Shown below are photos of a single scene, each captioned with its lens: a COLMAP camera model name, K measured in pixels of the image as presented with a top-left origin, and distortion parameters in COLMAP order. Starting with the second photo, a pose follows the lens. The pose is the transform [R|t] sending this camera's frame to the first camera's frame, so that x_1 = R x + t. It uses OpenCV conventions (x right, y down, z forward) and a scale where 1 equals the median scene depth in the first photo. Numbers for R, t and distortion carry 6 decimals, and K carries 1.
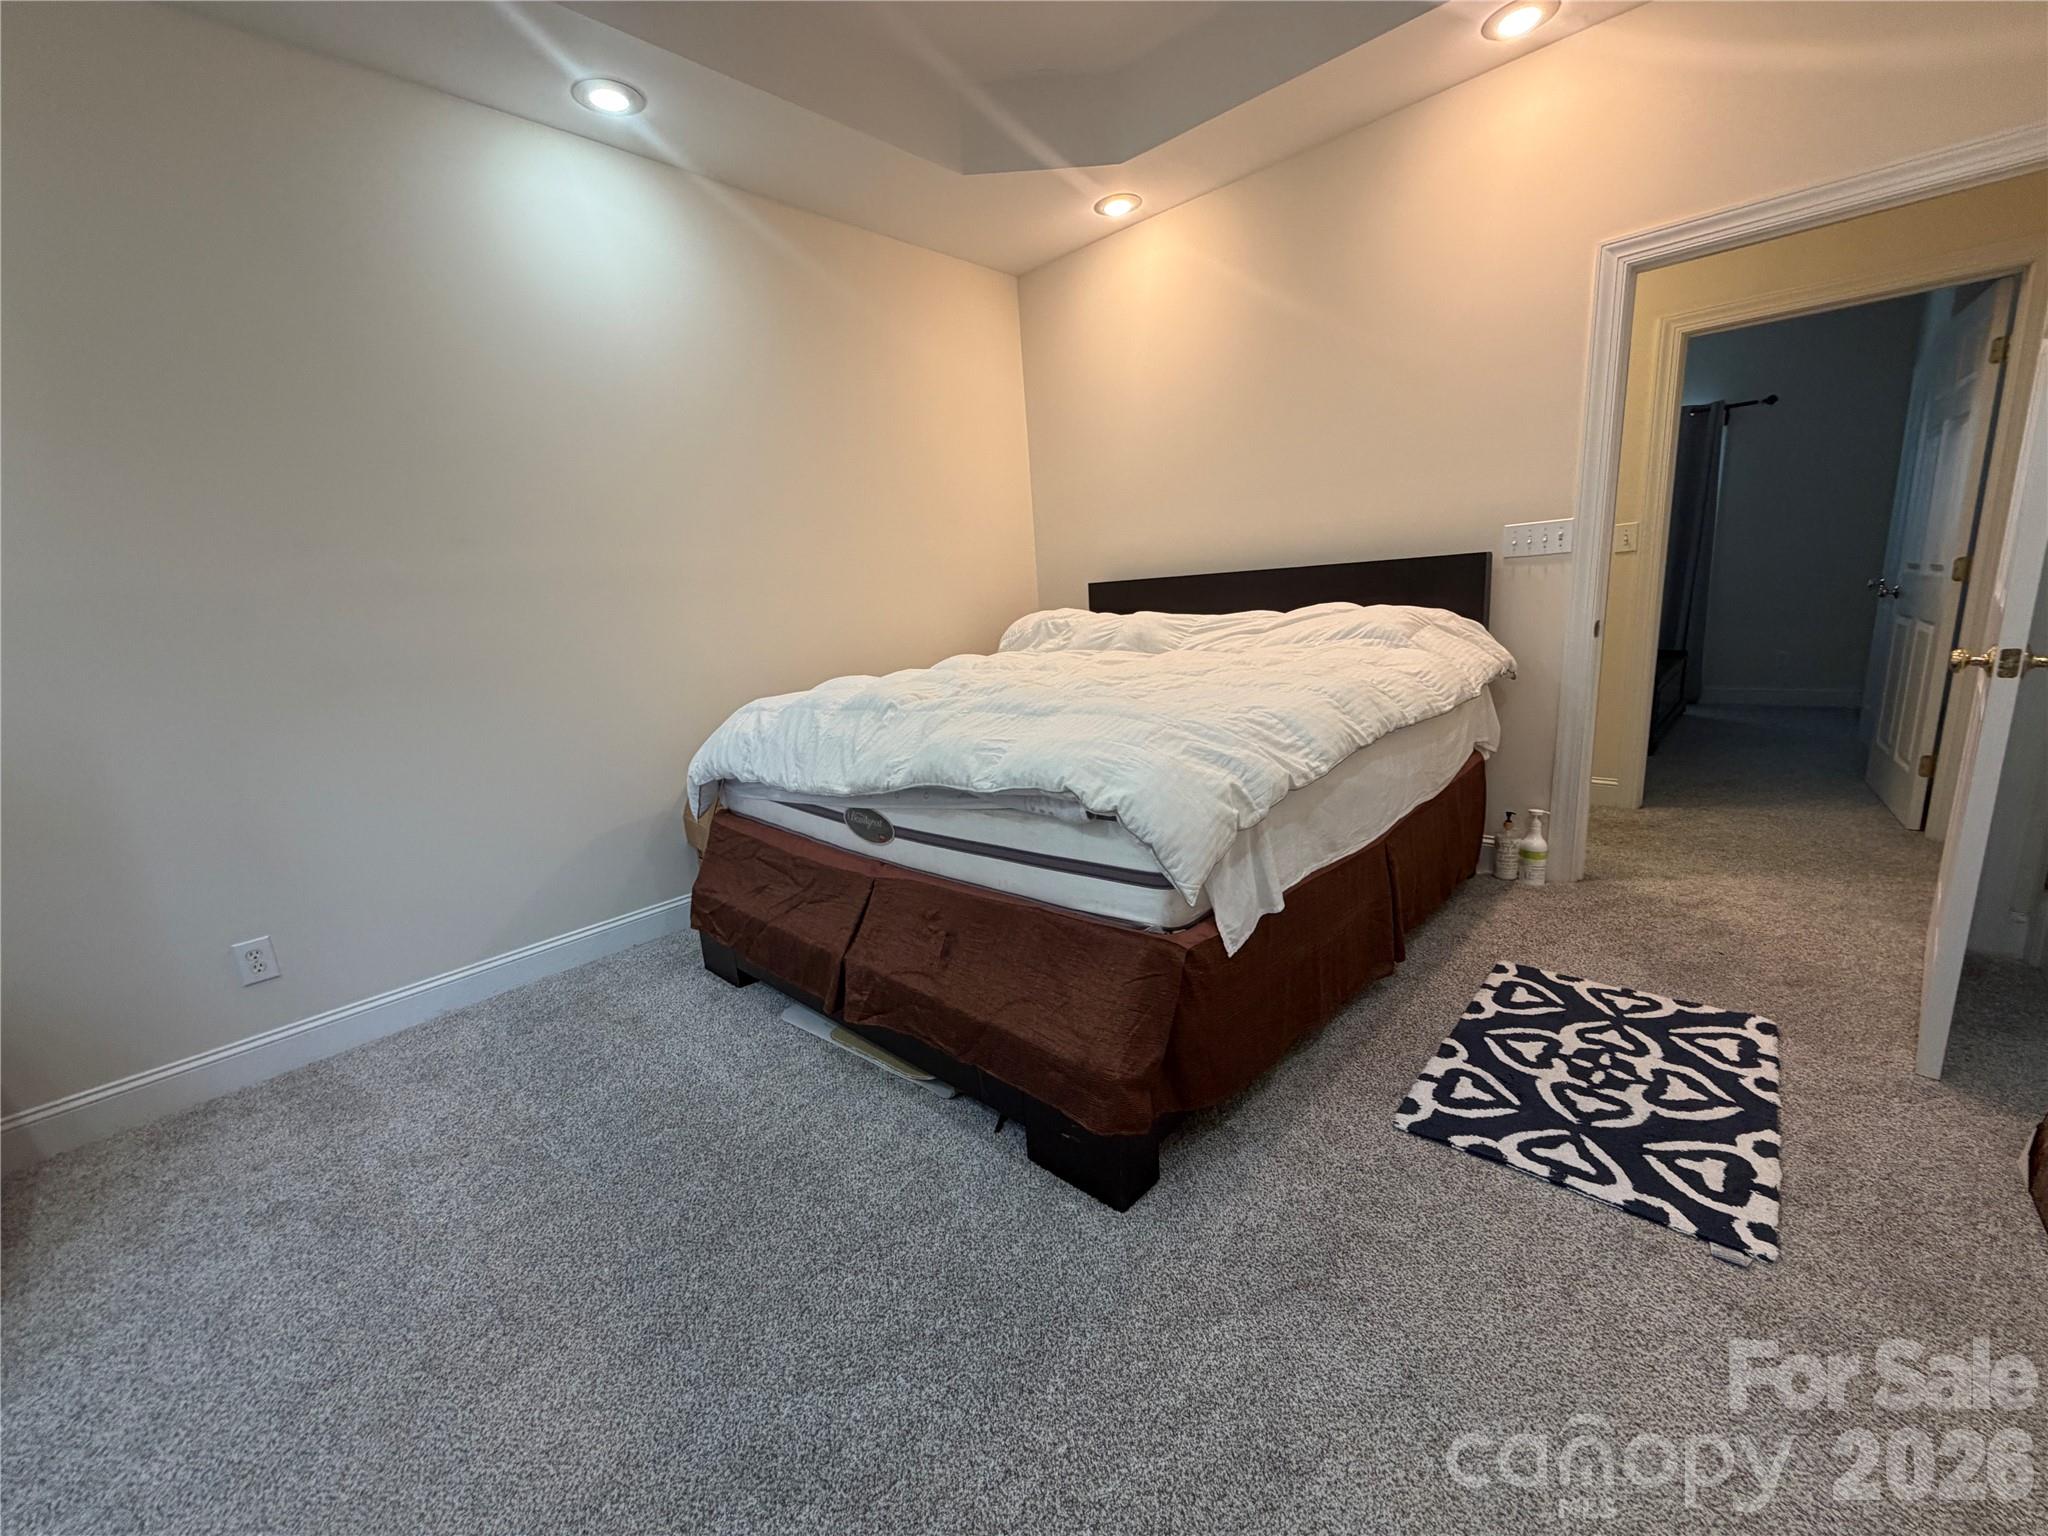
lens RADIAL K [[807.8, 0, 1026.2], [0, 807.8, 767.5], [0, 0, 1]] dist [-0.001053, -0.000291]
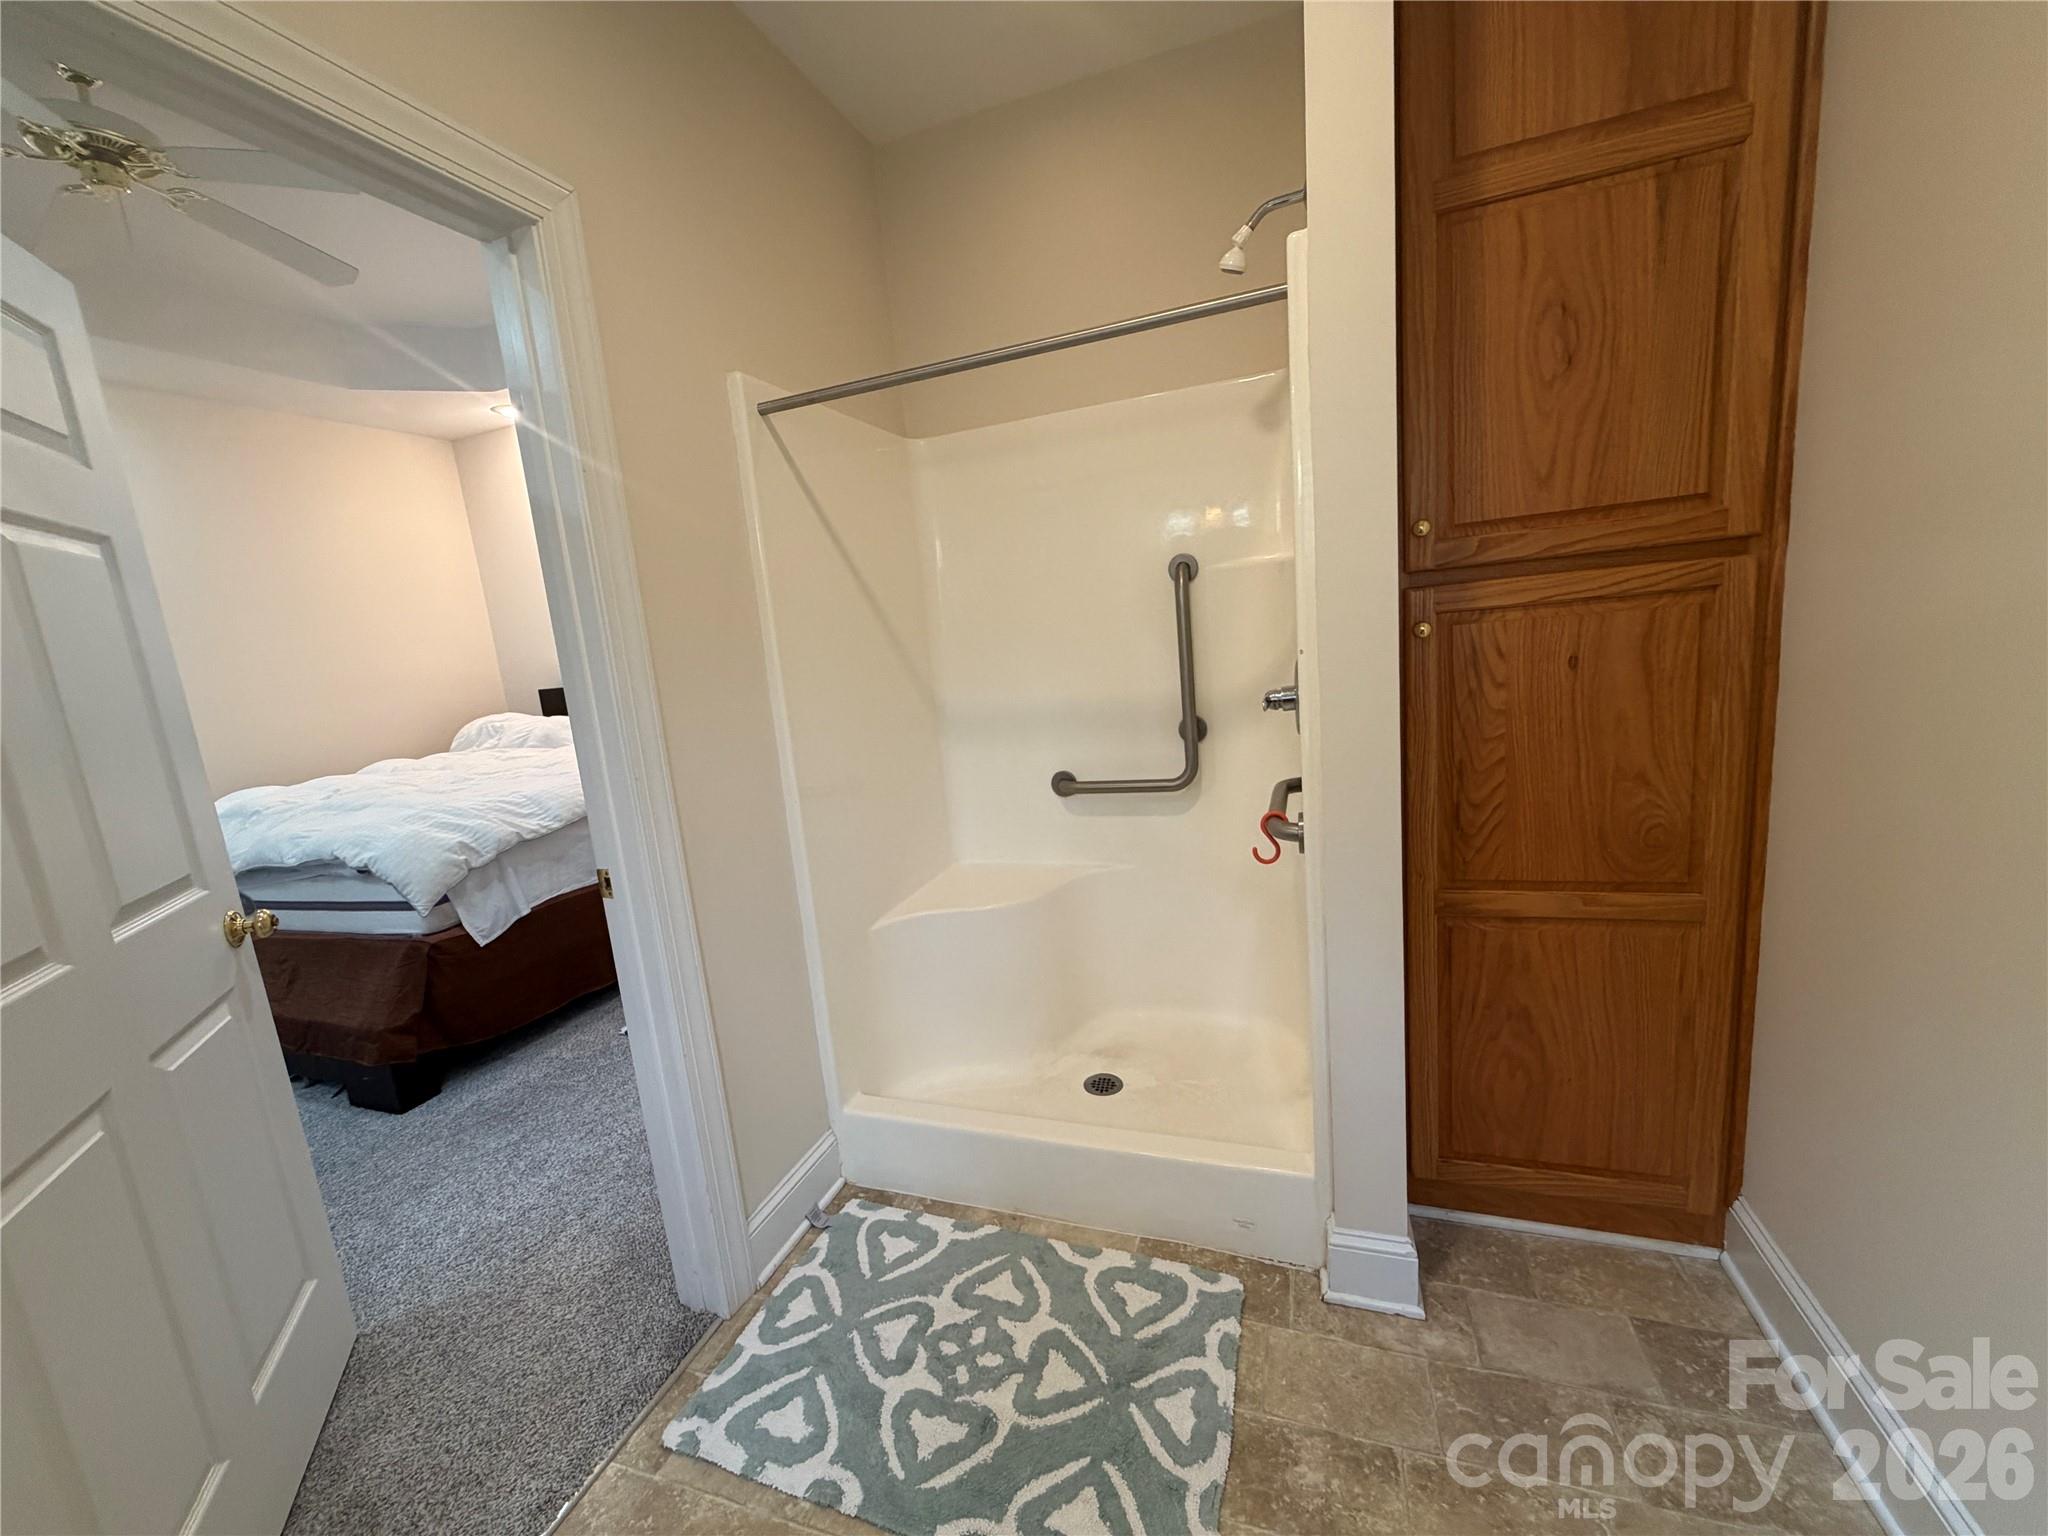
lens RADIAL K [[807.8, 0, 1019.2], [0, 807.8, 768.7], [0, 0, 1]] dist [-0.001053, -0.000291]
pose [[0.922793, -0.085781, 0.375625, 0.675249], [0.111857, 0.992558, -0.048127, 0.076469], [-0.368701, 0.086428, 0.925521, -0.956343]]
